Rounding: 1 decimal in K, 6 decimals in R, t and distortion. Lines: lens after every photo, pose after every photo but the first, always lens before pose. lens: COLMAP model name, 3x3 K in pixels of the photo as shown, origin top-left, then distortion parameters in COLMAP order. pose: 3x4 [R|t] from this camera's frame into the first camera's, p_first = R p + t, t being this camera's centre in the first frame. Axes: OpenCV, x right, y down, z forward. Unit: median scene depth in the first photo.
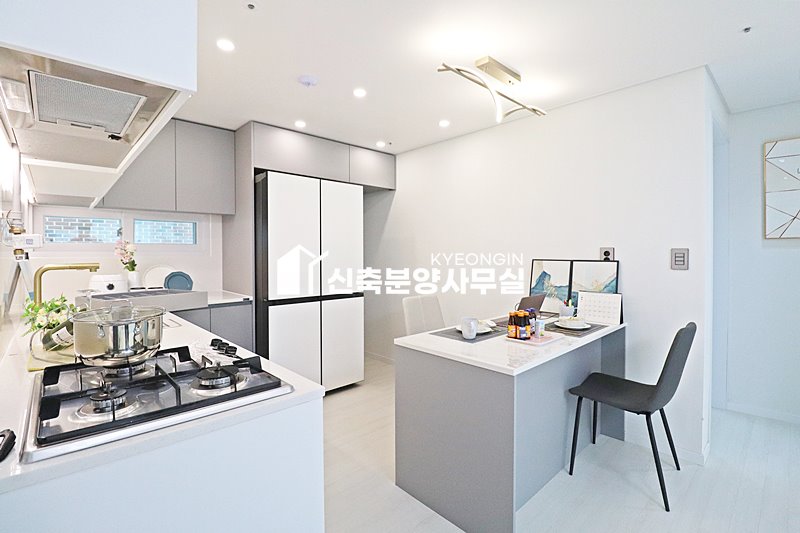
lens RADIAL K [[382.1, 0, 400.8], [0, 382.1, 257.3], [0, 0, 1]] dist [-0.000002, -0.000231]
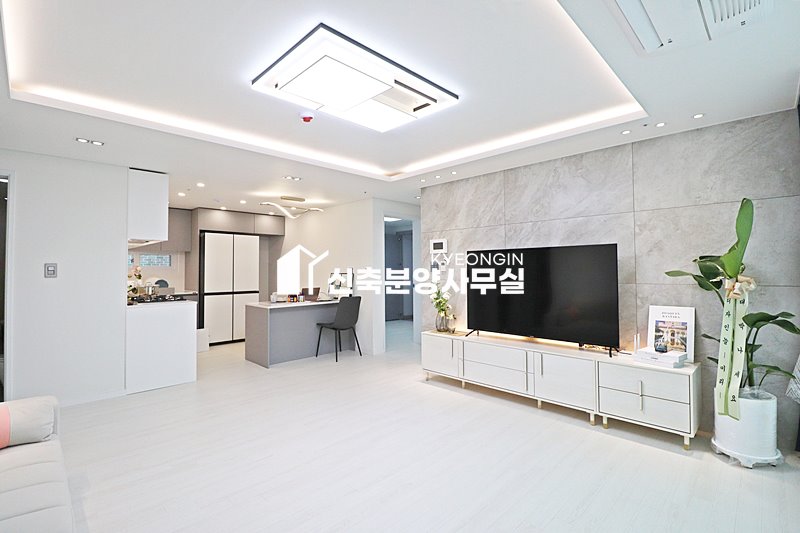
lens RADIAL K [[375.9, 0, 400.4], [0, 375.9, 260.6], [0, 0, 1]] dist [0.000826, -0.012974]
pose [[0.999542, -0.002562, 0.030140, 0.667004], [0.003720, 0.999255, -0.038418, 0.016752], [-0.030019, 0.038513, 0.998807, -1.102834]]
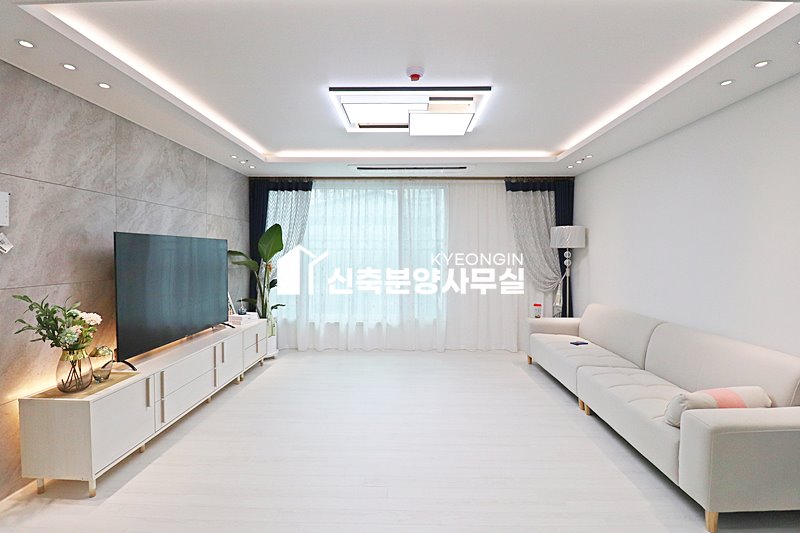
lens RADIAL K [[375.9, 0, 400.4], [0, 375.9, 260.6], [0, 0, 1]] dist [0.000826, -0.012974]
pose [[-0.719228, -0.010102, 0.694701, -0.052495], [0.011113, 0.999599, 0.026042, -0.021244], [-0.694686, 0.026450, -0.718827, 0.414835]]
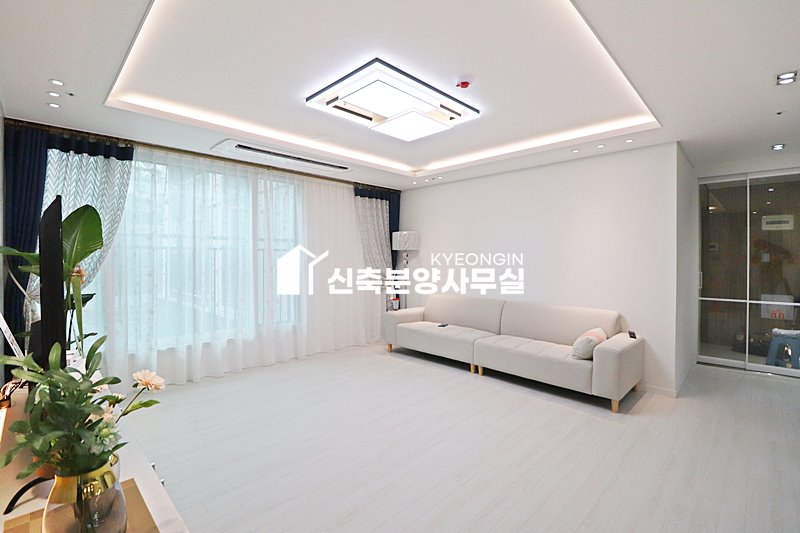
lens RADIAL K [[369.8, 0, 398.4], [0, 369.8, 262.3], [0, 0, 1]] dist [-0.003414, -0.000453]
pose [[-0.999228, 0.005517, -0.038887, 0.630813], [0.004567, 0.999690, 0.024484, -0.009079], [0.039010, 0.024287, -0.998944, 0.636864]]
